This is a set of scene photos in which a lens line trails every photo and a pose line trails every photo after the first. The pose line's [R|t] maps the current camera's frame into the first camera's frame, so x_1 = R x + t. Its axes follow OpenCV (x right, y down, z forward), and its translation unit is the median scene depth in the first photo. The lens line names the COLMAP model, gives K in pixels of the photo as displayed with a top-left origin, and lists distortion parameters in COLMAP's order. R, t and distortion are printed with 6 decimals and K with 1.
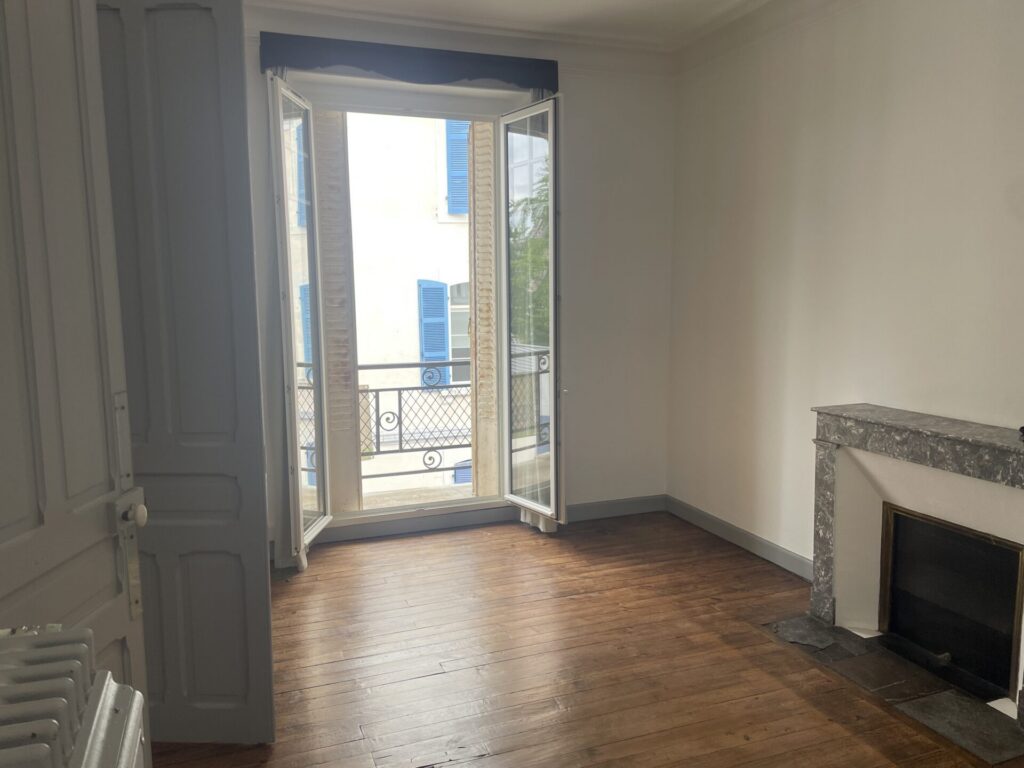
lens RADIAL K [[777.7, 0, 511.2], [0, 777.7, 386.7], [0, 0, 1]] dist [0.066855, -0.008192]
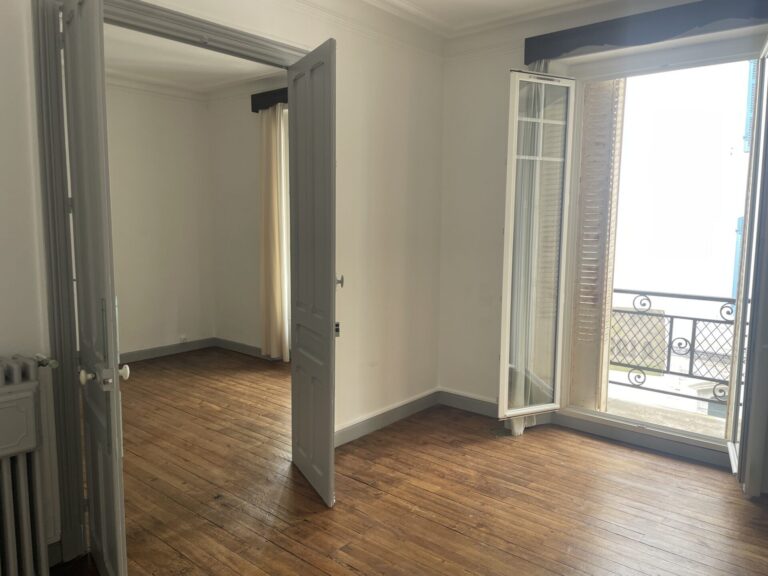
lens RADIAL K [[583.2, 0, 383.3], [0, 583.2, 283.1], [0, 0, 1]] dist [0.066855, -0.008192]
pose [[0.502527, 0.112661, -0.857190, 0.342094], [-0.124866, 0.990536, 0.056984, -0.039586], [0.855497, 0.078398, 0.511838, 0.208296]]
